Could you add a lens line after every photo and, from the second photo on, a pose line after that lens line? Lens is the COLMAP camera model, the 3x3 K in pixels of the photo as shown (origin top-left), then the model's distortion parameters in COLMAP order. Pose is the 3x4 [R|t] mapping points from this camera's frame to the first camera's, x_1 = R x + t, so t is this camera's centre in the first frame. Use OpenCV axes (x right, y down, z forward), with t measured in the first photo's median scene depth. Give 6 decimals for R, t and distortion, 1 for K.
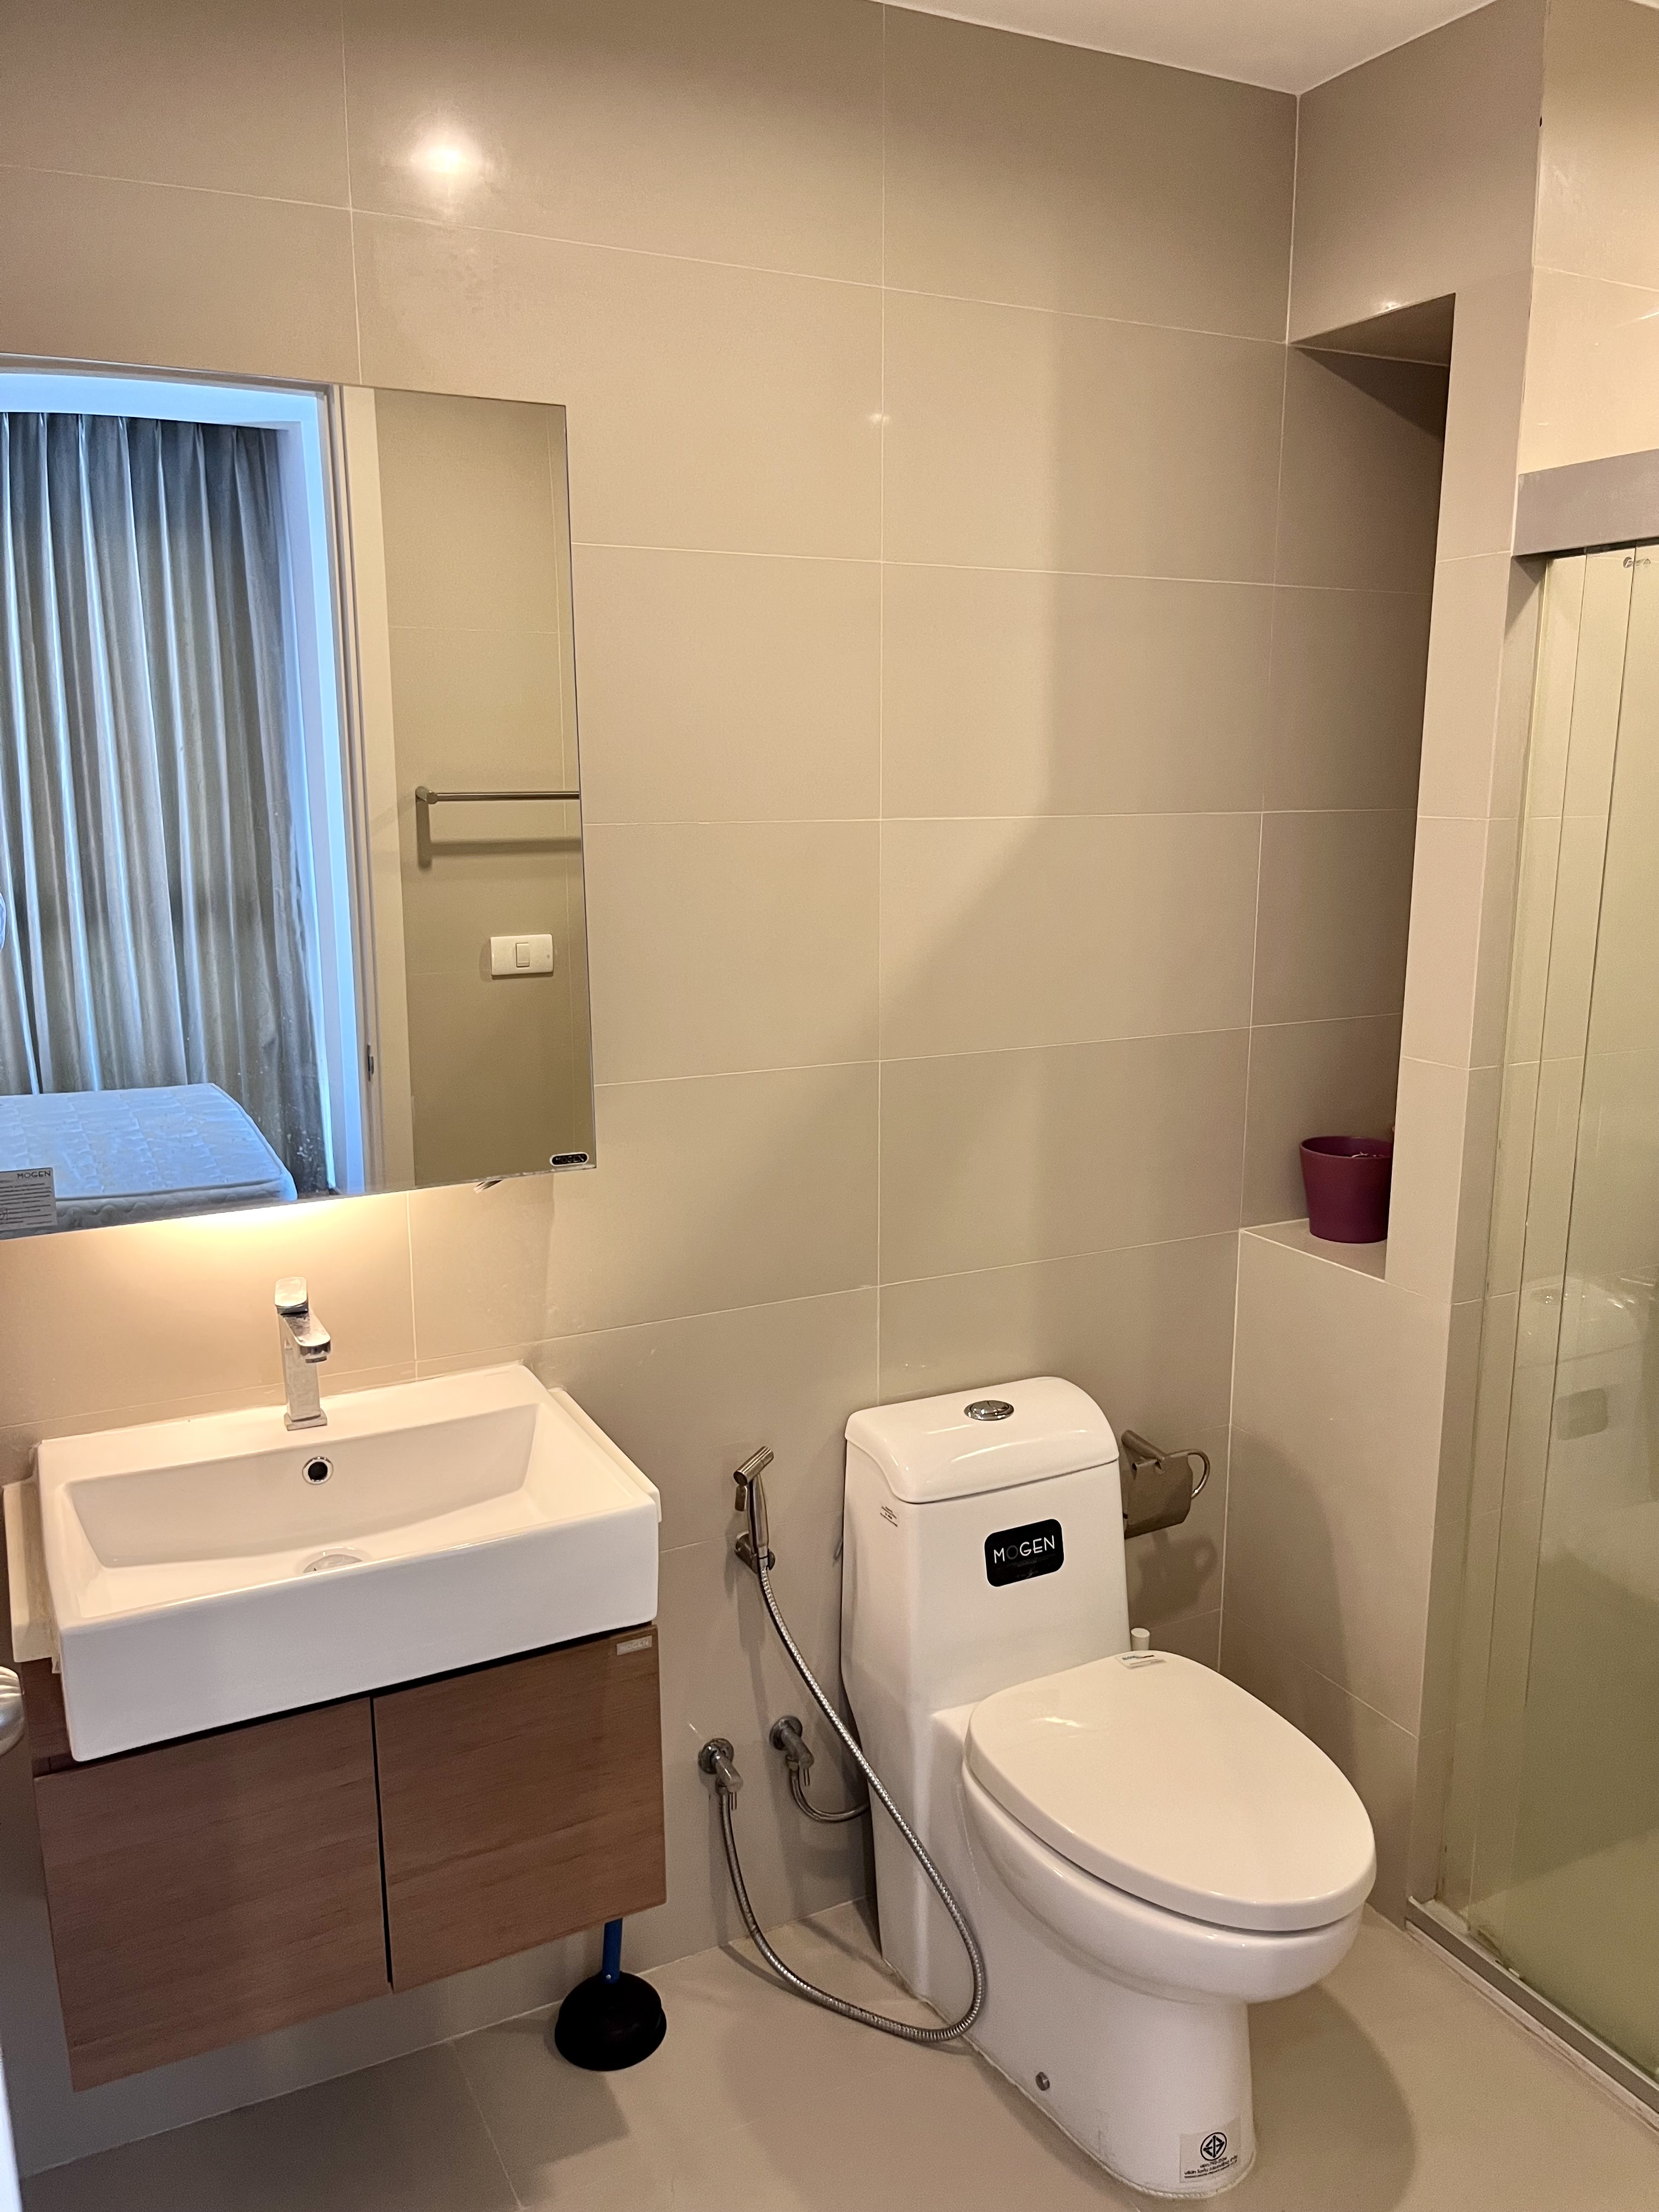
lens RADIAL K [[1706.9, 0, 829.5], [0, 1706.9, 1106.0], [0, 0, 1]] dist [-0.000088, -0.000552]
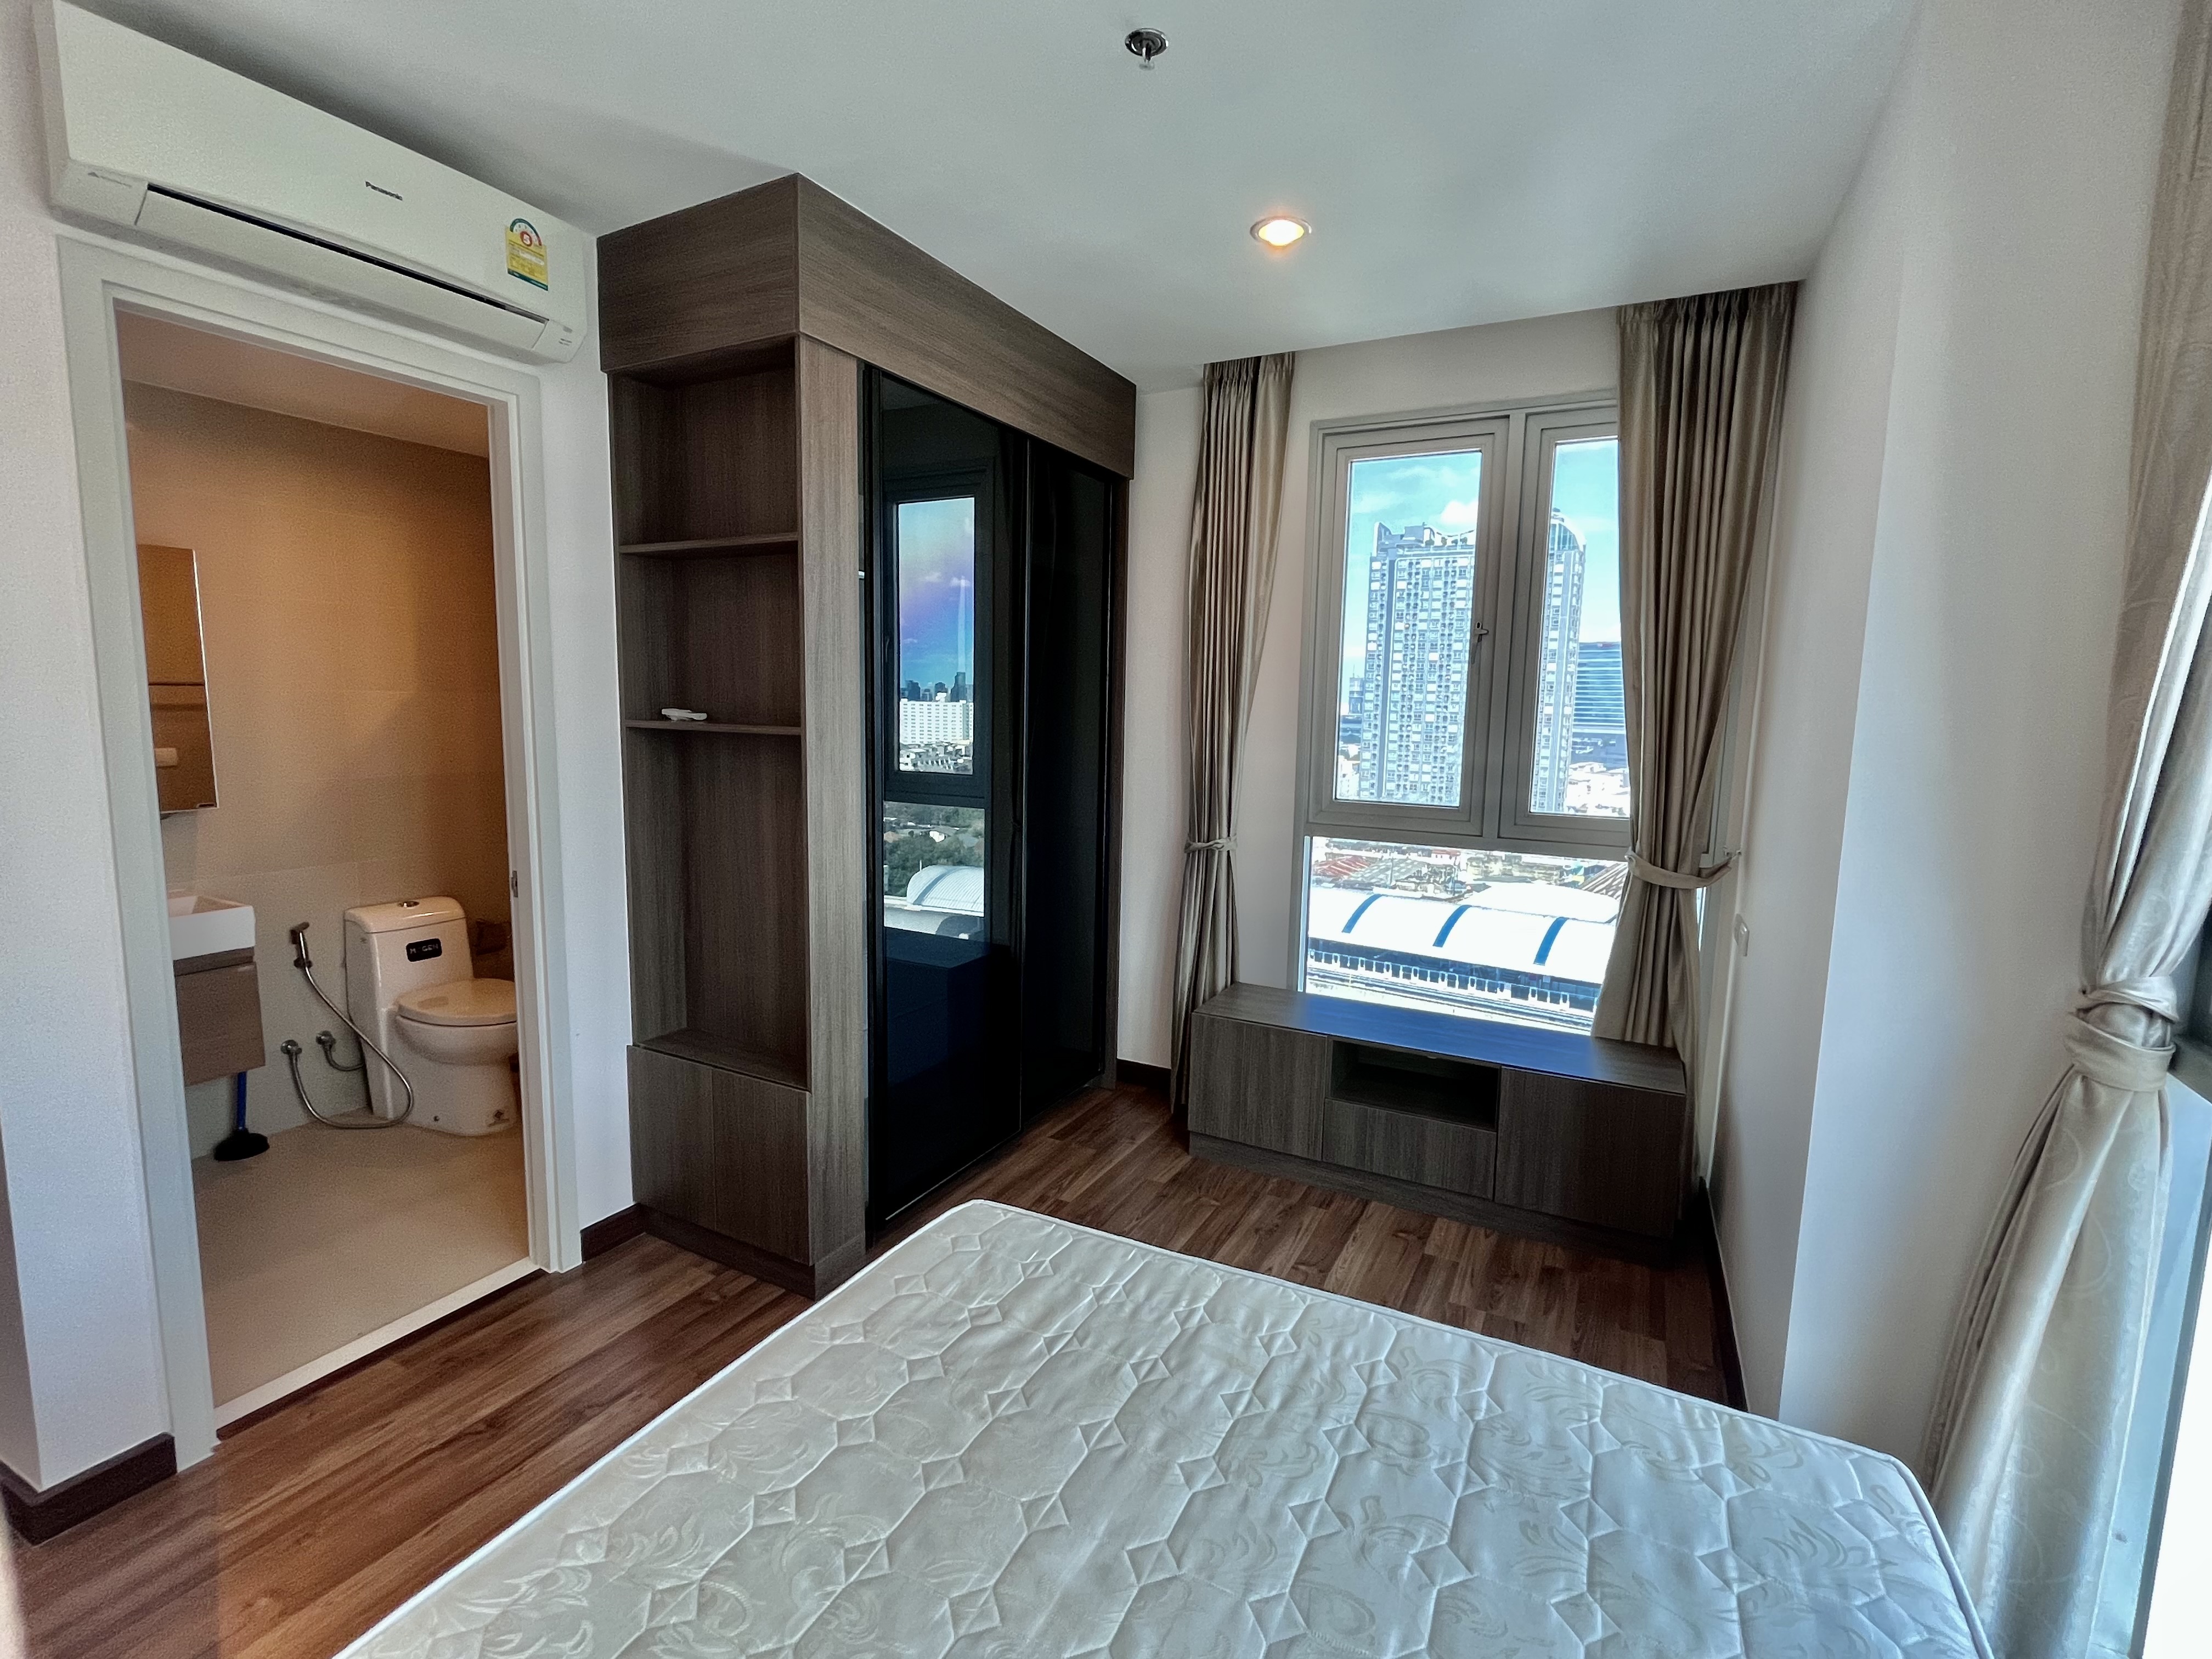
lens RADIAL K [[1007.5, 0, 1109.7], [0, 1007.5, 820.3], [0, 0, 1]] dist [0.000955, 0.000446]
pose [[0.822848, -0.049287, 0.566120, 0.113768], [0.097340, 0.993732, -0.054966, 0.249956], [-0.559862, 0.100335, 0.822488, -1.062437]]
